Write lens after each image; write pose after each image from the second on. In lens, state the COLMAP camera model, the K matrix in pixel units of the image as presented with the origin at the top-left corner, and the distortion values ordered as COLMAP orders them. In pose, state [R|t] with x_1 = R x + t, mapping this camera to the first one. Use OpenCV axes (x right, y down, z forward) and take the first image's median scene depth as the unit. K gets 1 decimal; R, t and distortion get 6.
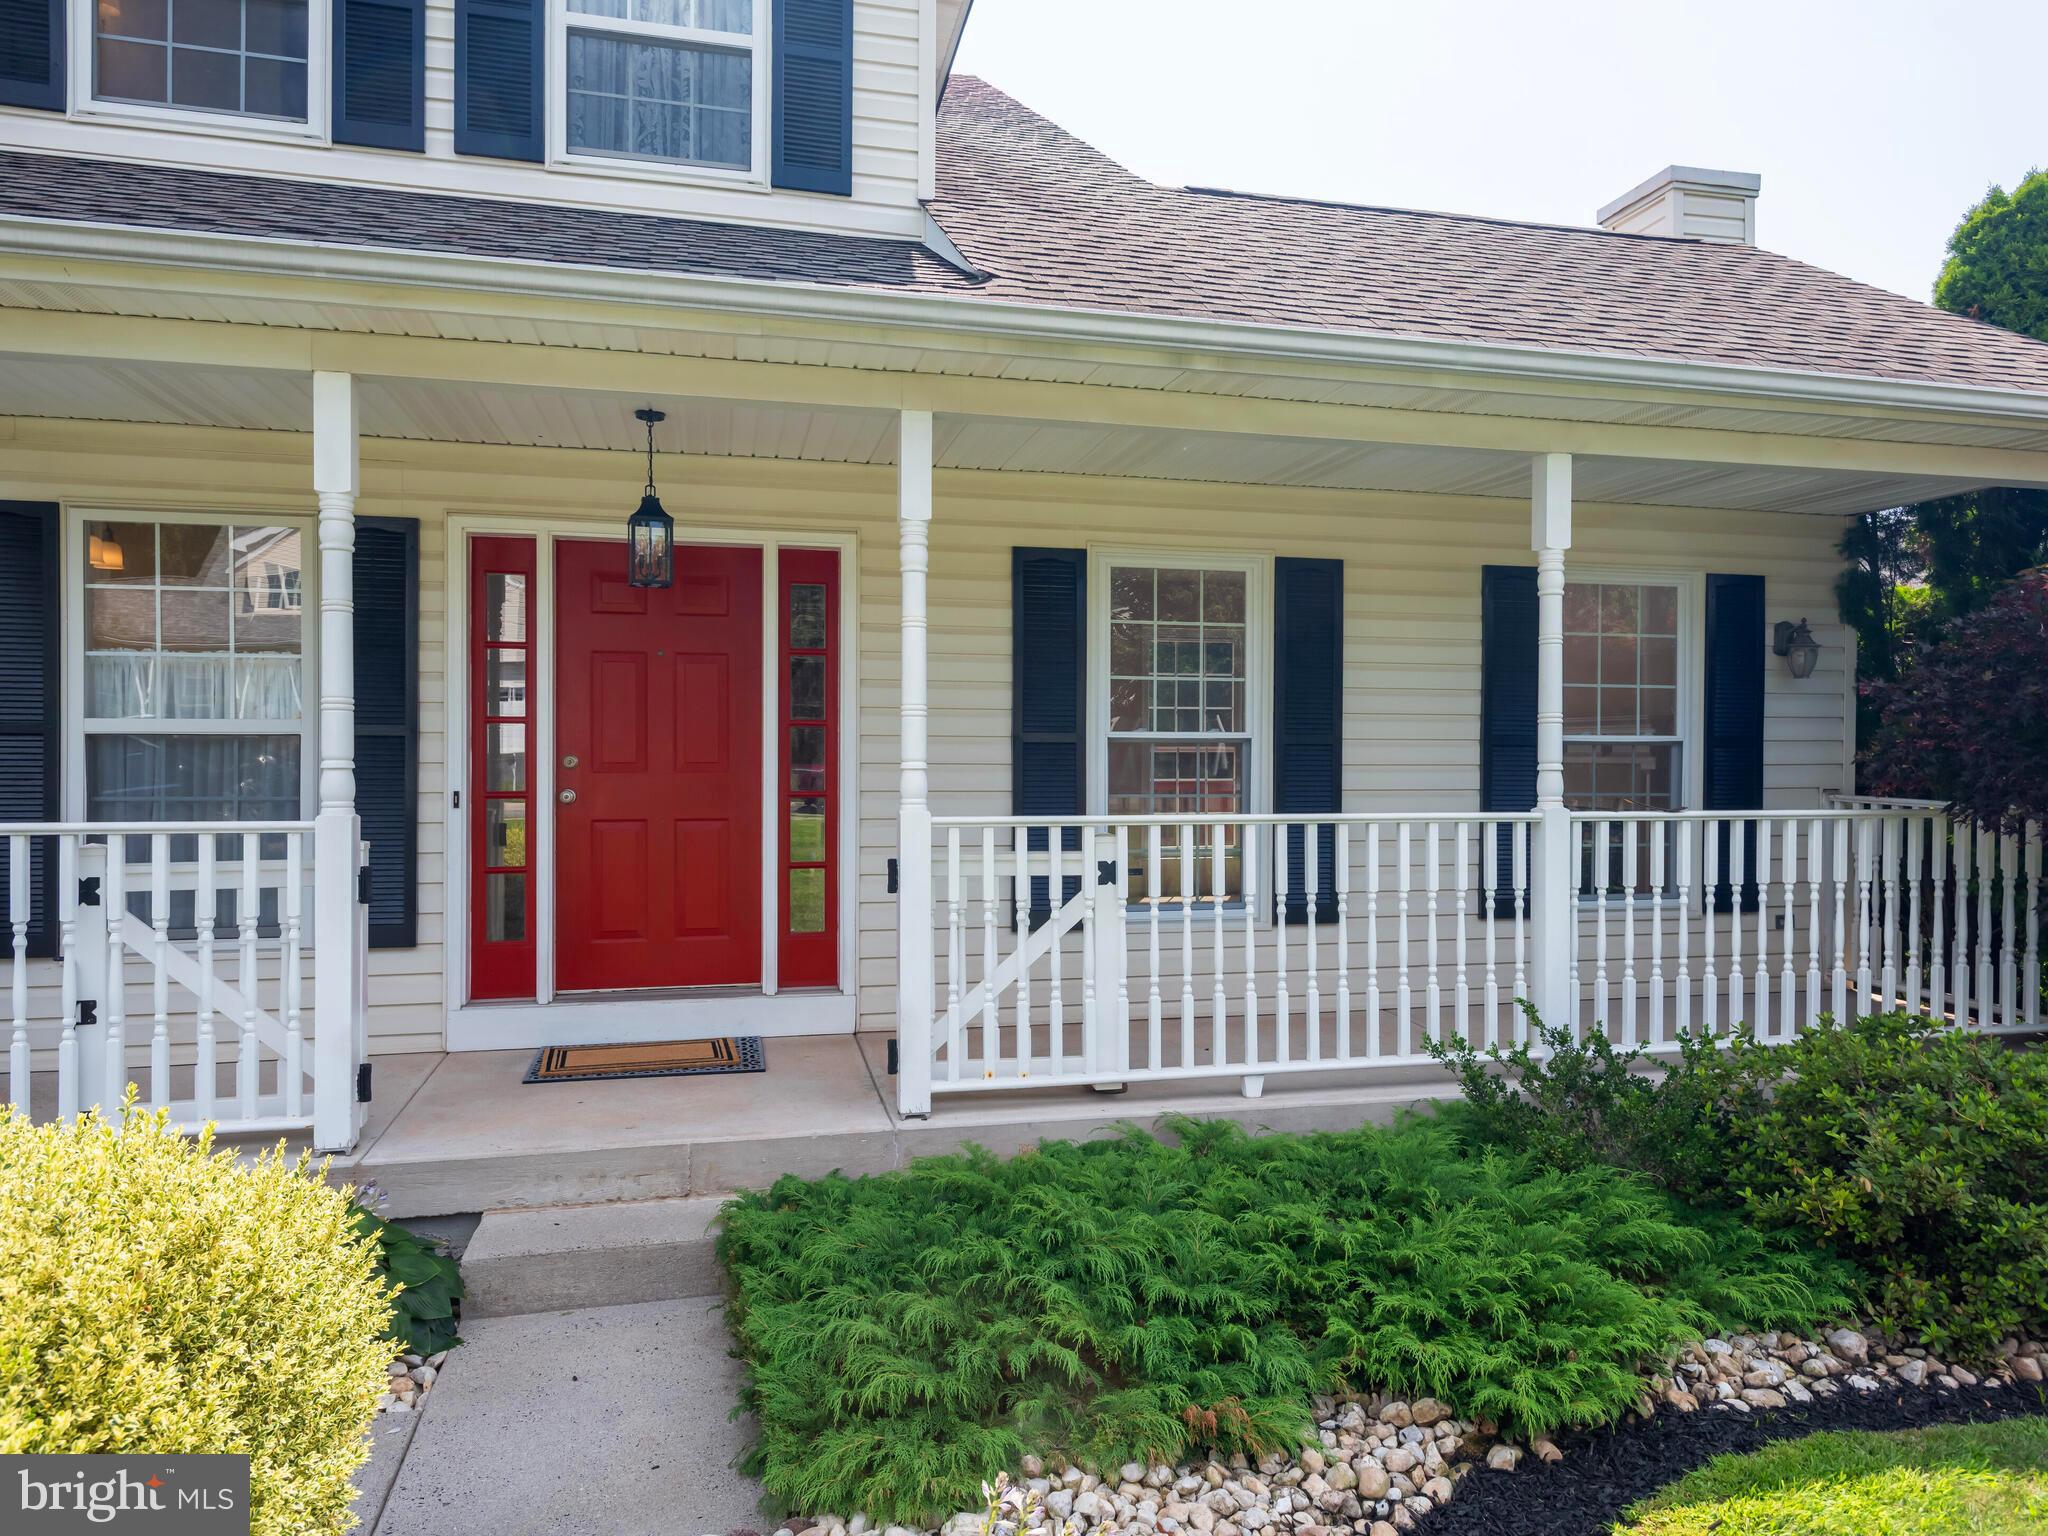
lens RADIAL K [[1338.5, 0, 1024.0], [0, 1338.5, 768.0], [0, 0, 1]] dist [0.020432, -0.002318]
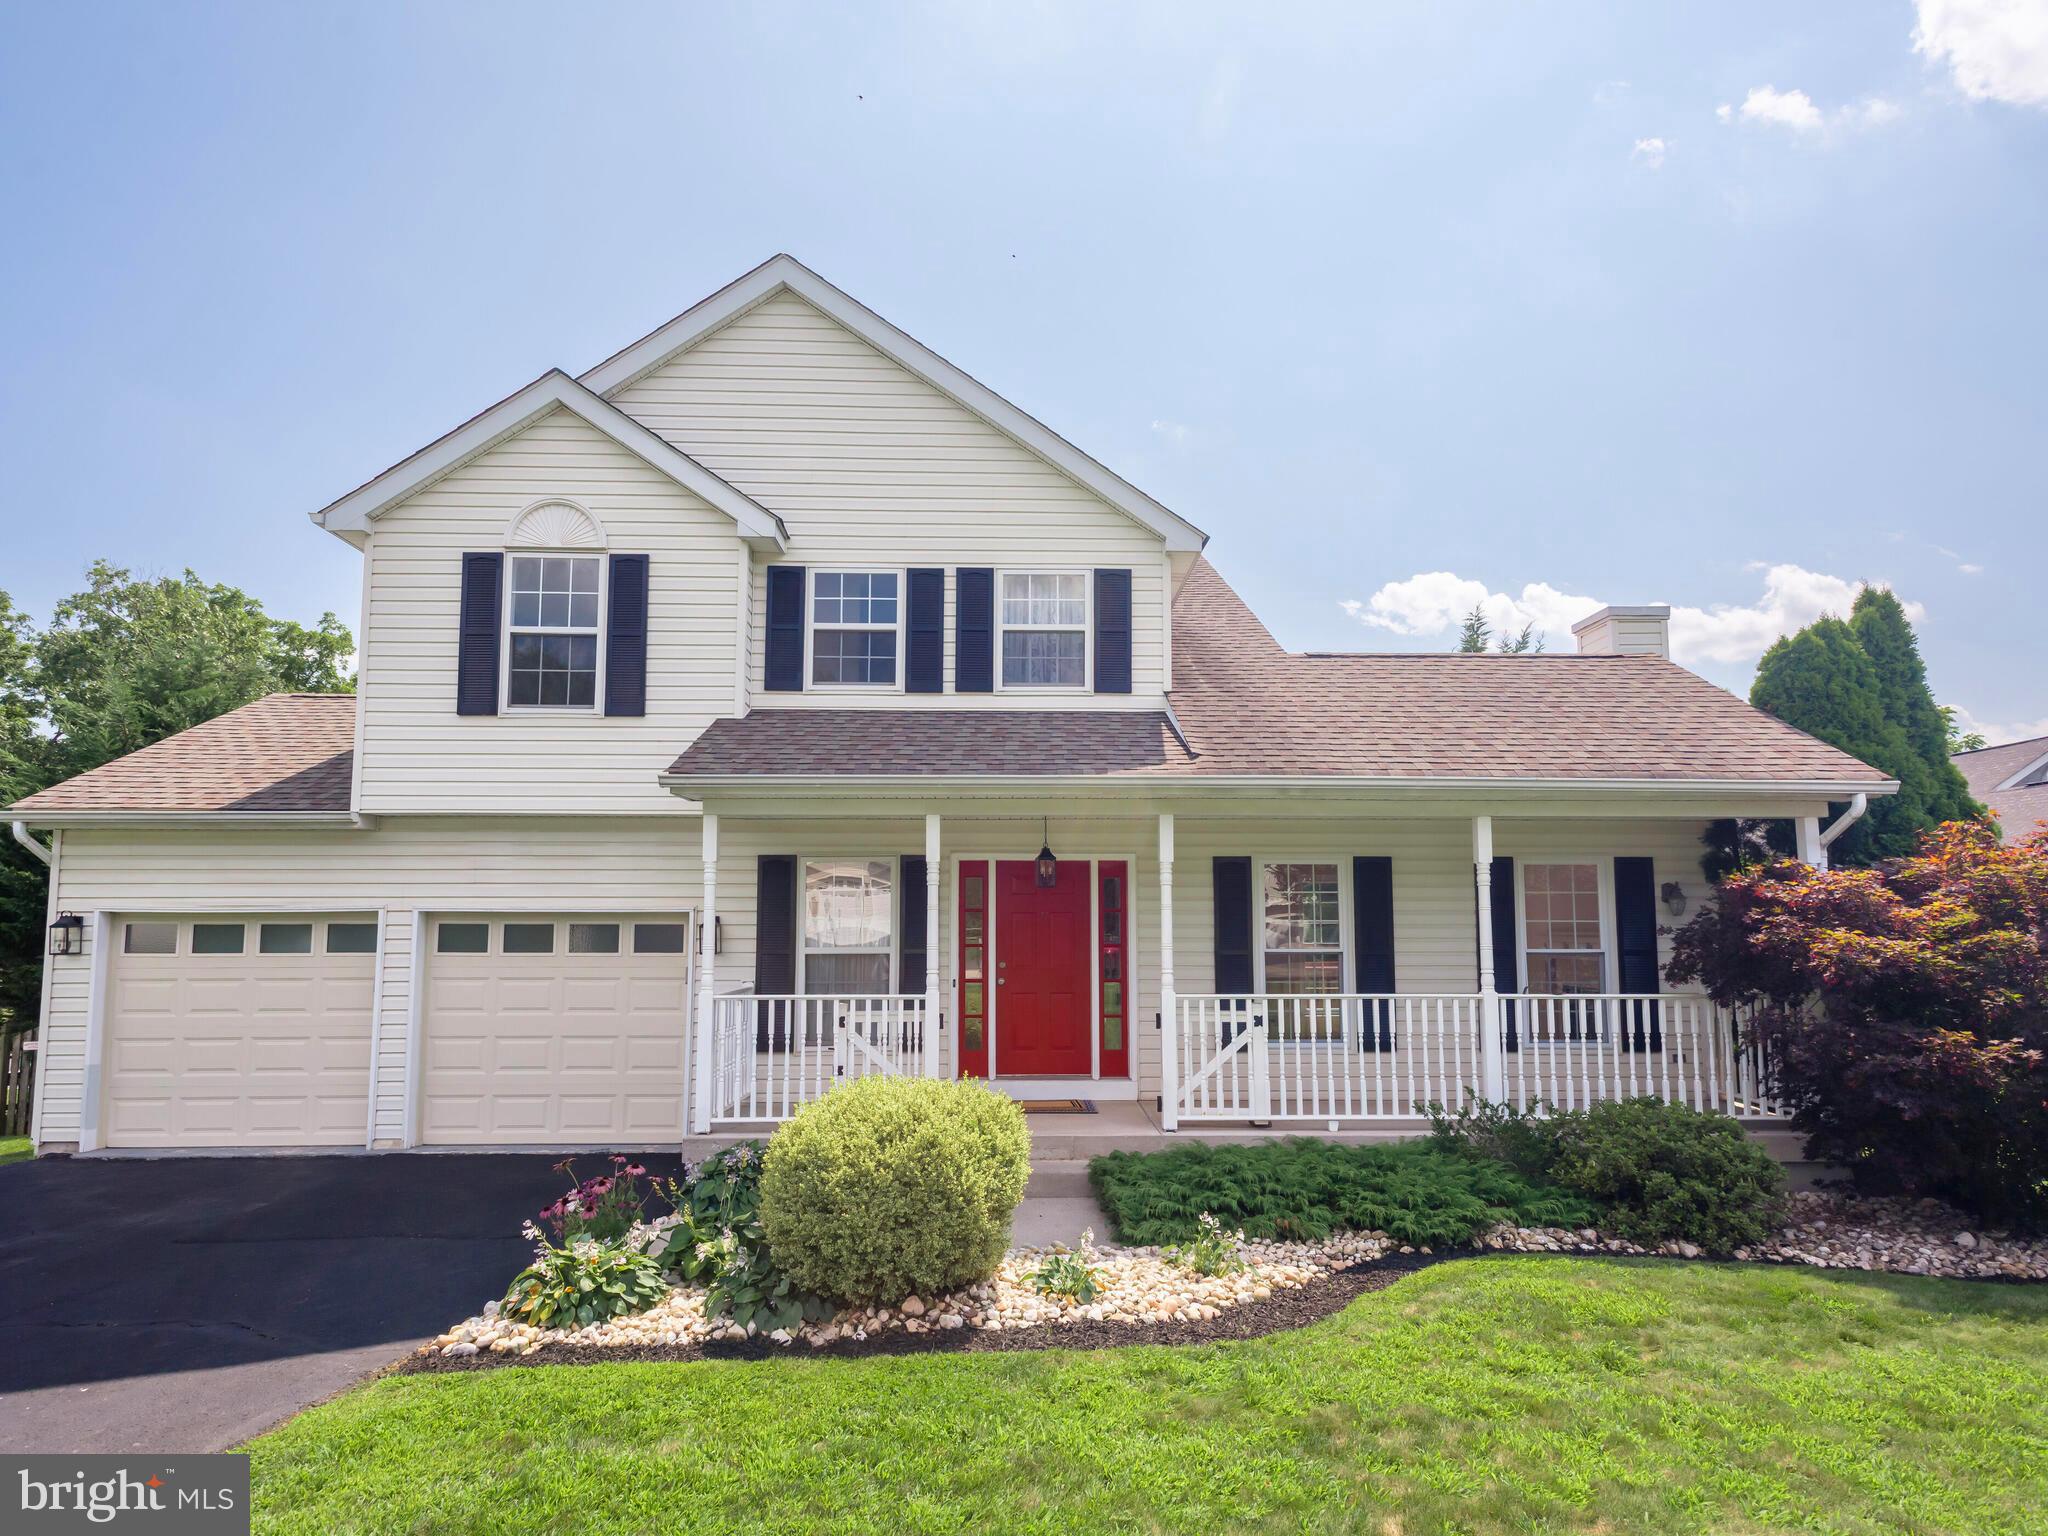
lens RADIAL K [[1080.1, 0, 1016.8], [0, 1080.1, 843.1], [0, 0, 1]] dist [0.021502, -0.000630]
pose [[0.979031, -0.019585, -0.202770, 0.036685], [0.001586, 0.996070, -0.088553, -0.048972], [0.203707, 0.086374, 0.975214, -0.730016]]
